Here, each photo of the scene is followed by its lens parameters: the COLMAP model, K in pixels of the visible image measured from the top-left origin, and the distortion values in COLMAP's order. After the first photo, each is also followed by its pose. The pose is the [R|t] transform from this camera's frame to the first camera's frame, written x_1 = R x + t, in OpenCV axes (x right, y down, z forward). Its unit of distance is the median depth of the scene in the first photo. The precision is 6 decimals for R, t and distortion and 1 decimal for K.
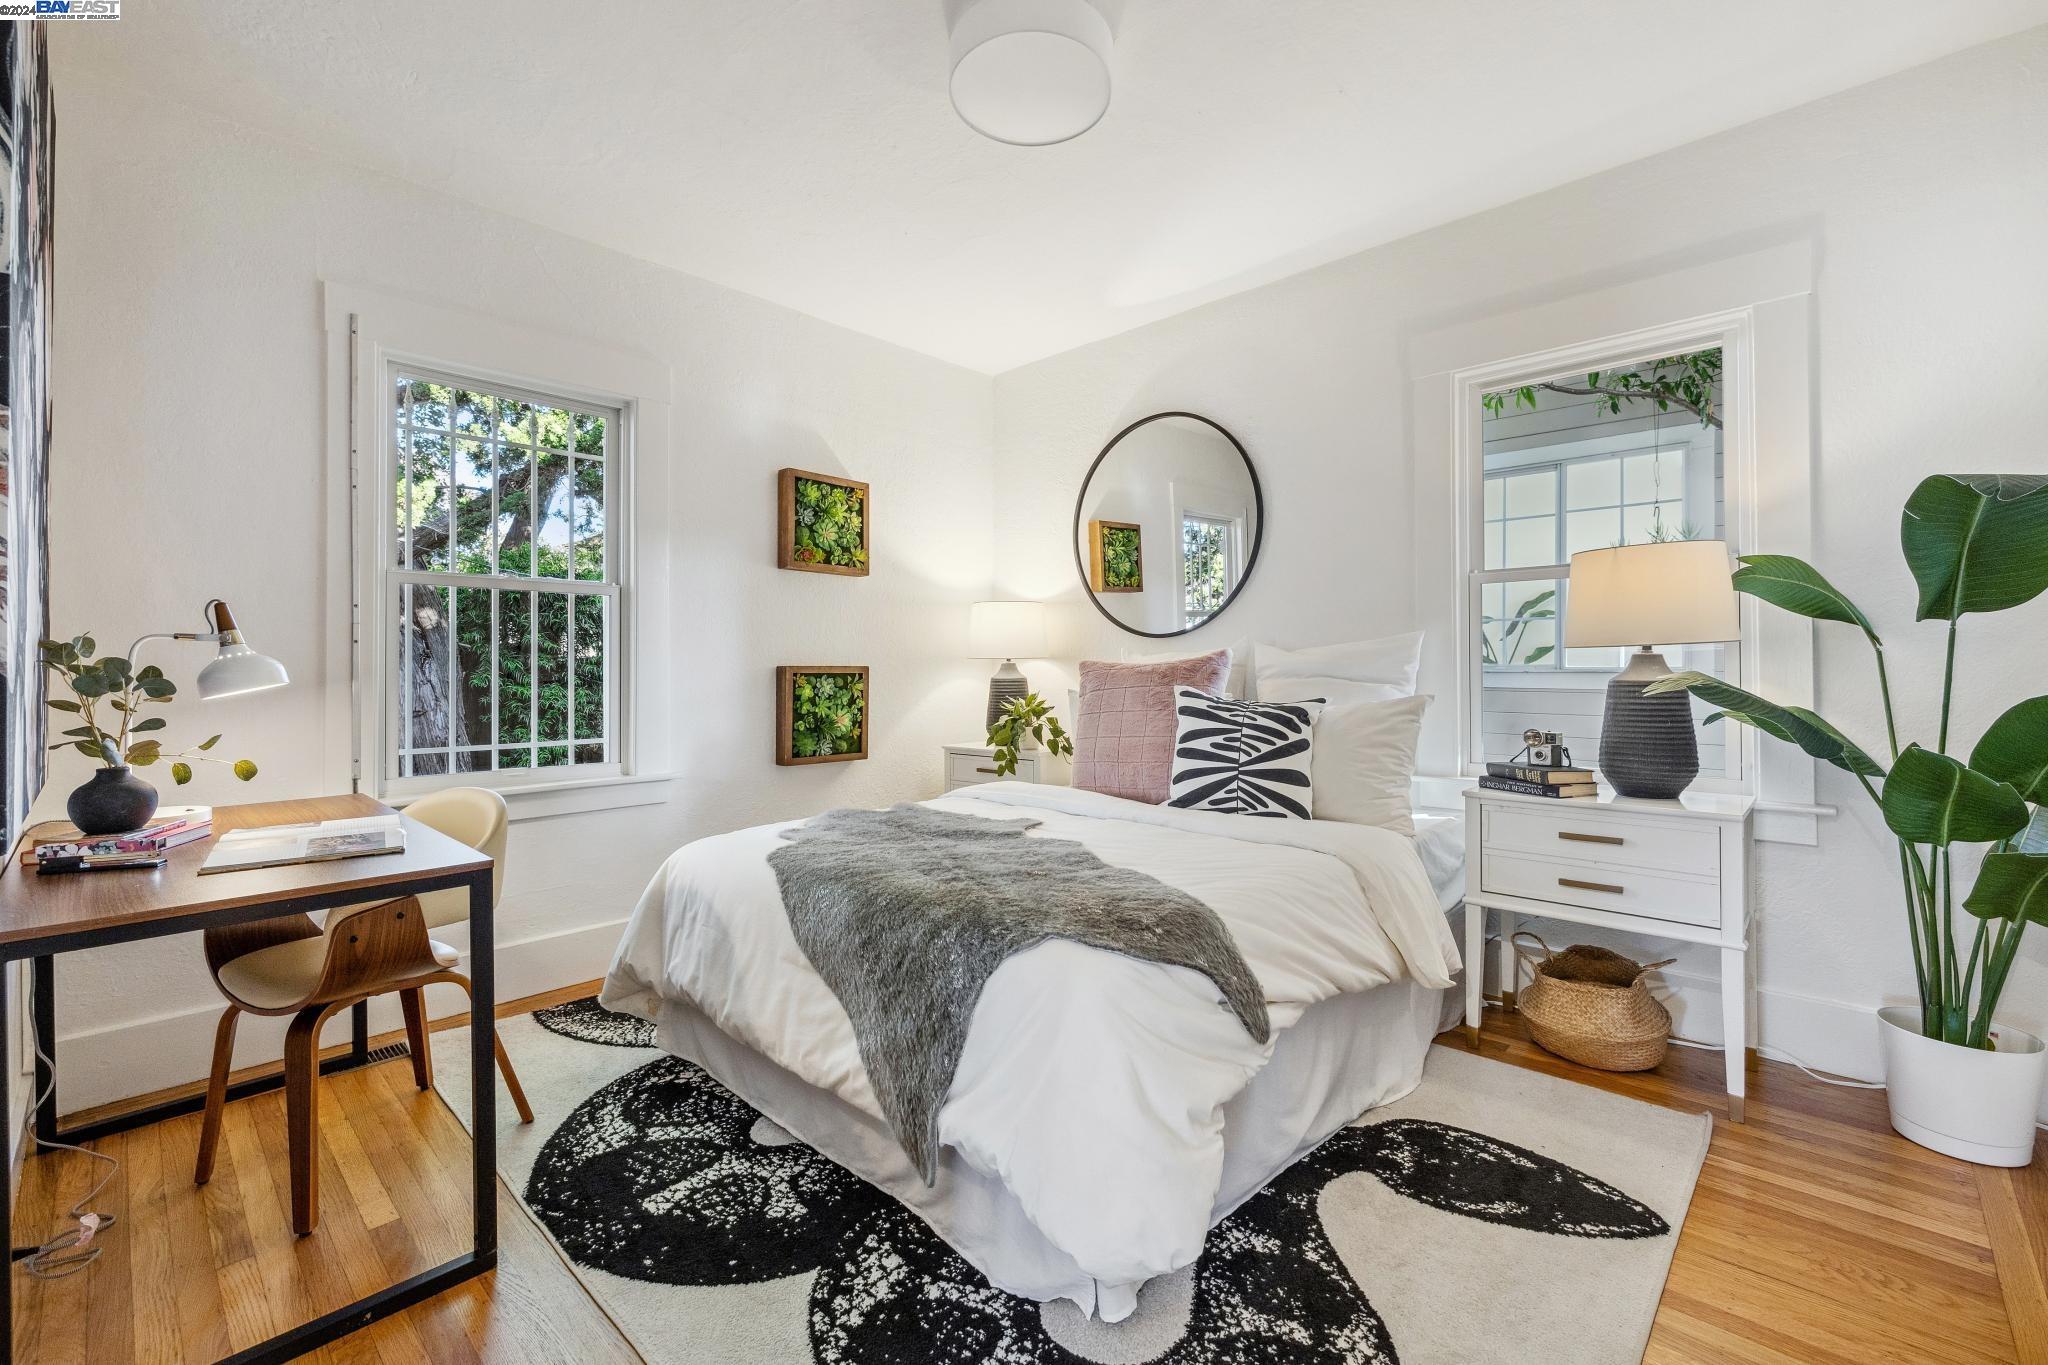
lens RADIAL K [[852.2, 0, 1024.2], [0, 852.2, 664.6], [0, 0, 1]] dist [-0.002428, -0.000132]
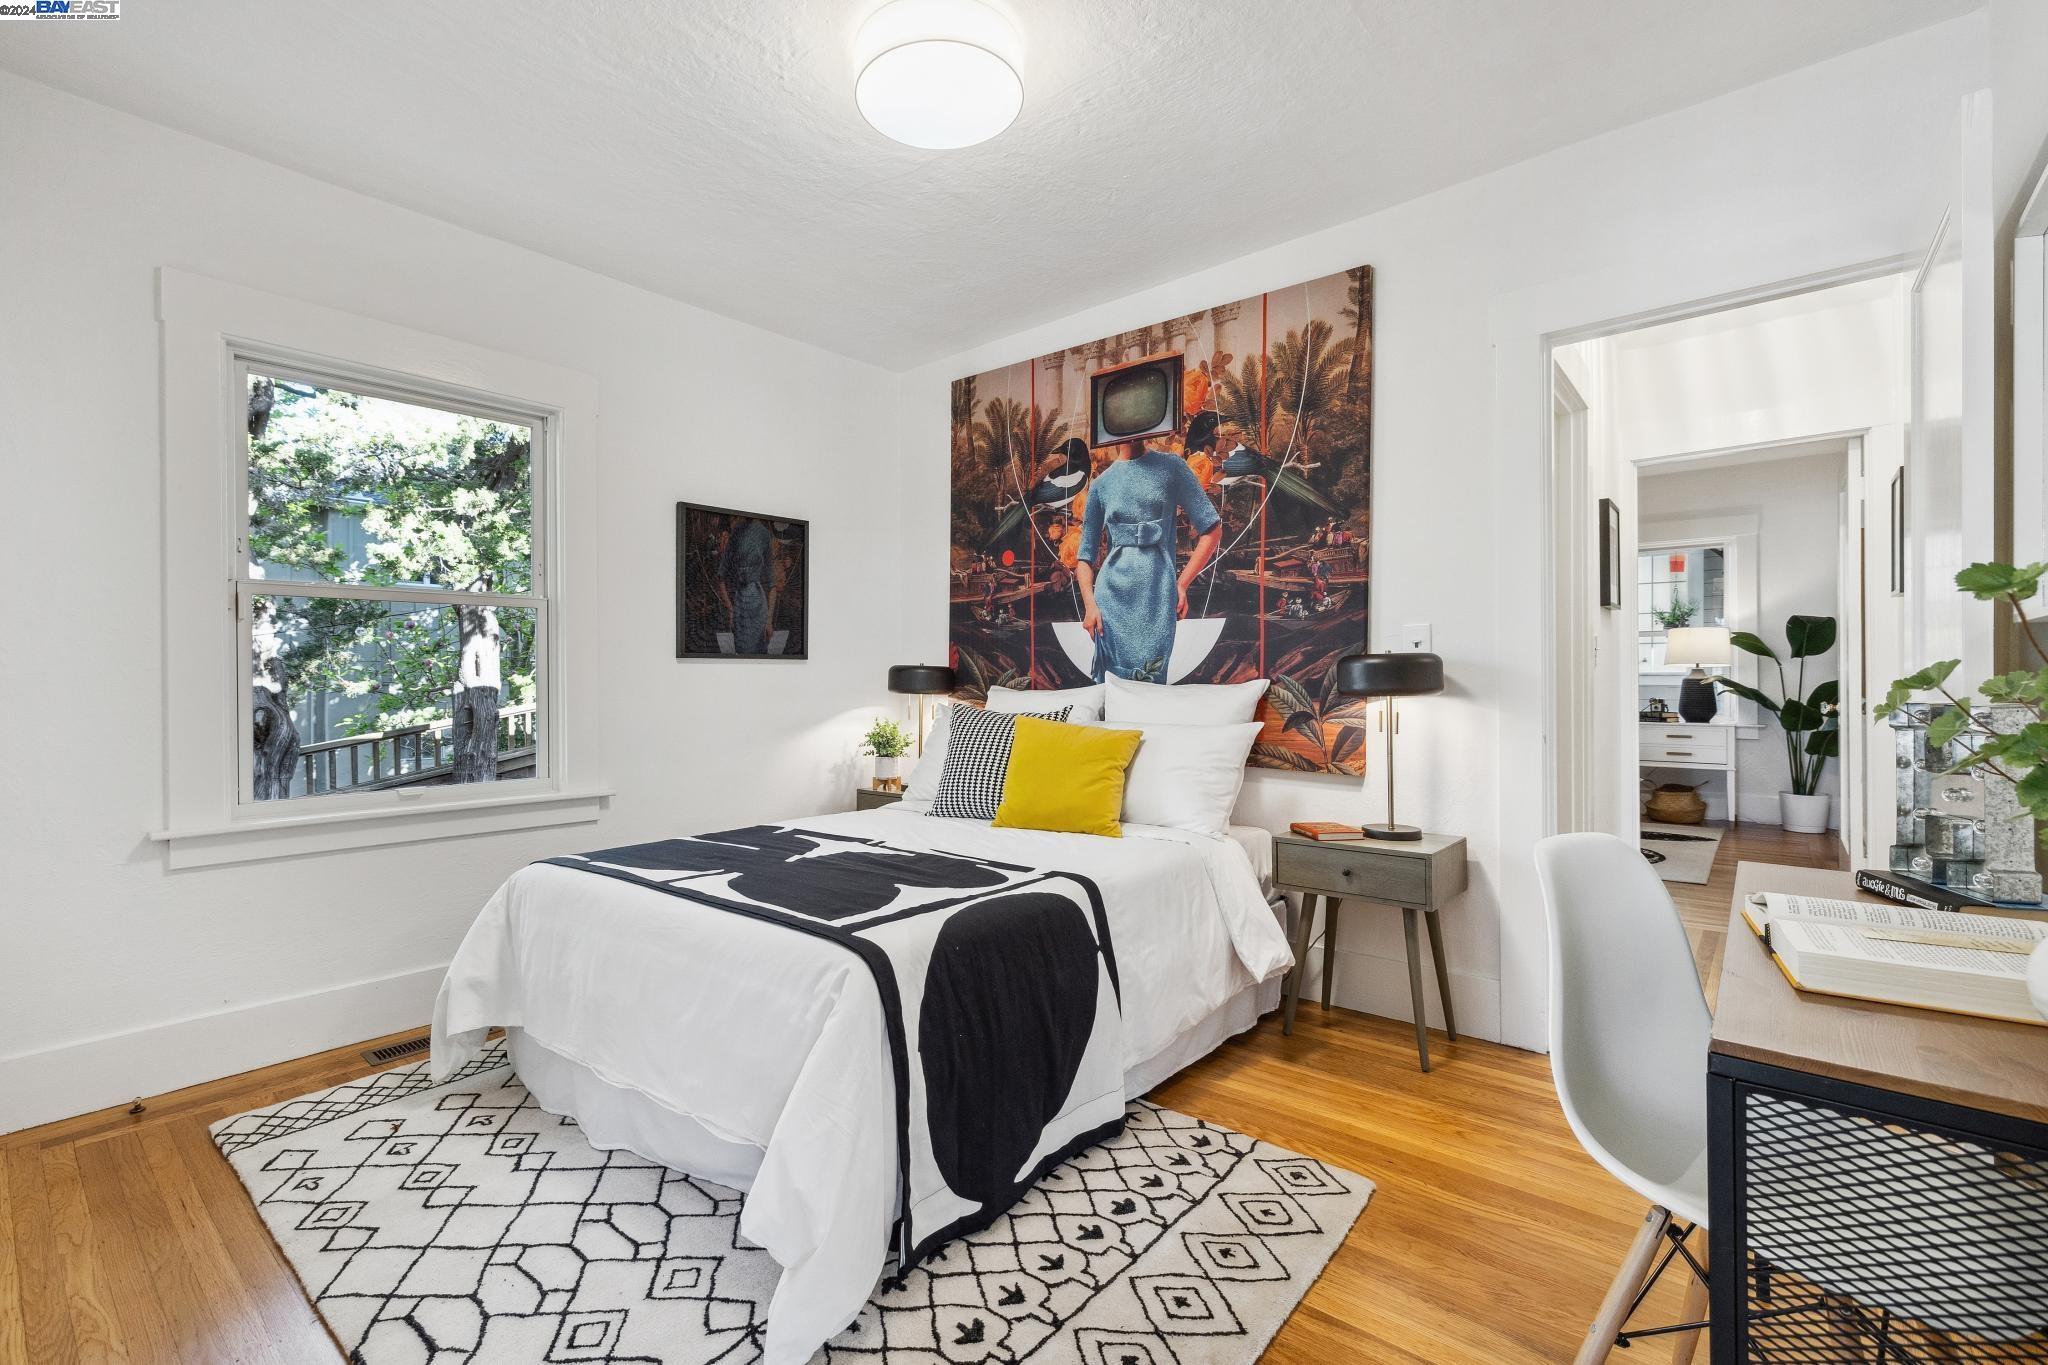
lens RADIAL K [[852.2, 0, 1010.2], [0, 852.2, 685.3], [0, 0, 1]] dist [-0.002428, -0.000132]
pose [[0.999567, -0.010975, 0.027302, -0.077053], [0.010451, 0.999760, 0.019261, -0.001736], [-0.027507, -0.018967, 0.999442, -0.082865]]
